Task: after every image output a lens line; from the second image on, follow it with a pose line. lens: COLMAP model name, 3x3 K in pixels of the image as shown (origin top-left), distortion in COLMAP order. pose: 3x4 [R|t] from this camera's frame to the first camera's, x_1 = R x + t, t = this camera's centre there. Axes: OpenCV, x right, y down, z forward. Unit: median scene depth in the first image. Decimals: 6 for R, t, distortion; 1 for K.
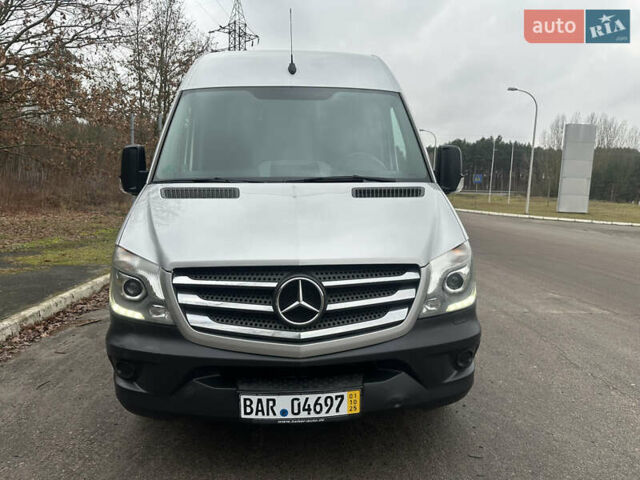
lens RADIAL K [[456.3, 0, 317.8], [0, 456.3, 239.5], [0, 0, 1]] dist [0.096258, -0.145159]
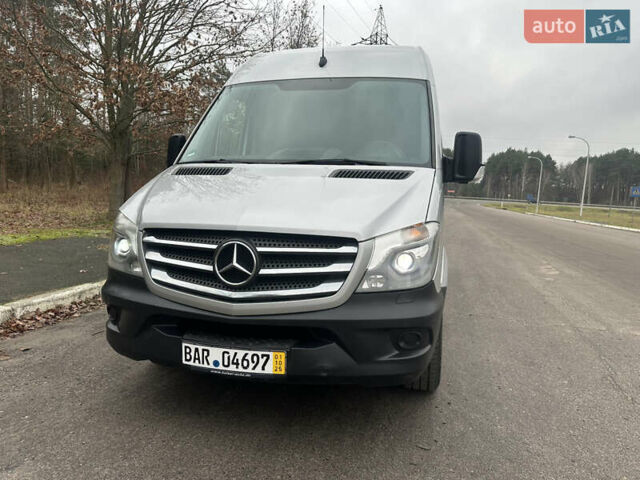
lens RADIAL K [[456.3, 0, 317.8], [0, 456.3, 239.5], [0, 0, 1]] dist [0.096258, -0.145159]
pose [[0.955753, 0.057071, -0.288581, 0.450371], [-0.063016, 0.997948, -0.011347, 0.076688], [0.287341, 0.029030, 0.957388, 0.010272]]
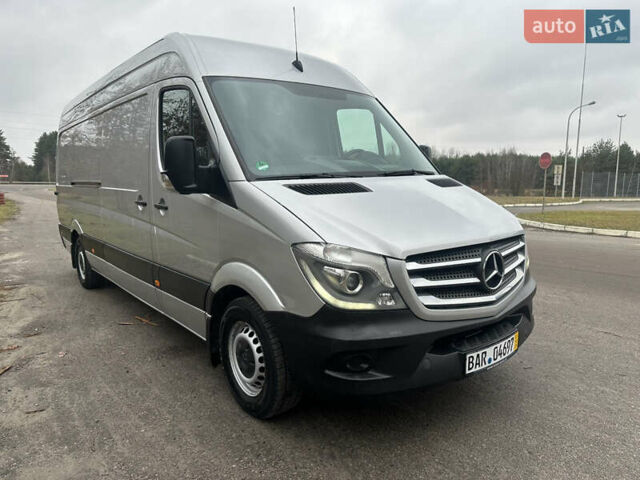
lens RADIAL K [[456.3, 0, 317.8], [0, 456.3, 239.5], [0, 0, 1]] dist [0.096258, -0.145159]
pose [[0.817640, -0.091218, 0.568457, -1.114273], [0.083978, 0.995705, 0.038987, -0.037595], [-0.569572, 0.015861, 0.821789, 0.229251]]
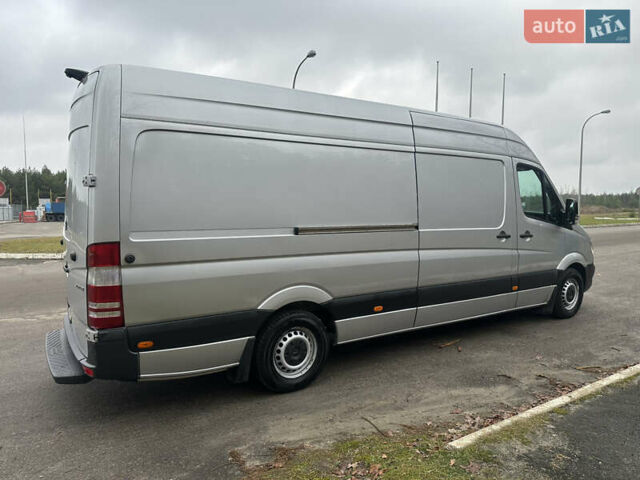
lens RADIAL K [[456.3, 0, 317.8], [0, 456.3, 239.5], [0, 0, 1]] dist [0.096258, -0.145159]
pose [[-0.525973, -0.124706, 0.841309, -2.322423], [0.064647, 0.980468, 0.185750, -0.734310], [-0.848041, 0.152087, -0.507638, 4.531282]]
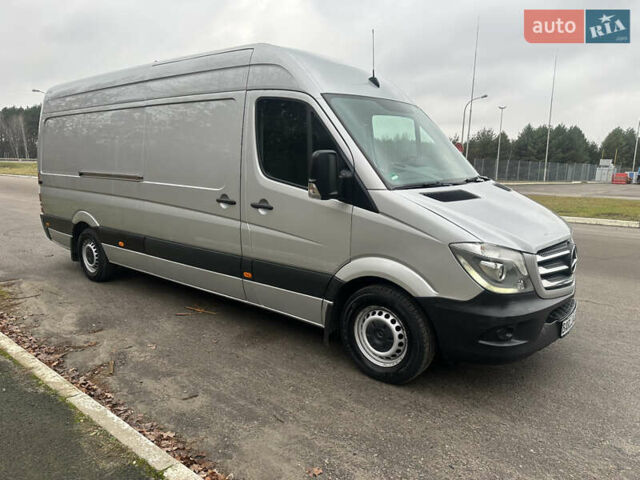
lens RADIAL K [[456.3, 0, 317.8], [0, 456.3, 239.5], [0, 0, 1]] dist [0.096258, -0.145159]
pose [[0.672239, -0.130213, 0.728793, -1.846930], [0.083115, 0.991461, 0.100479, -0.178583], [-0.735654, -0.006972, 0.677322, 0.530944]]
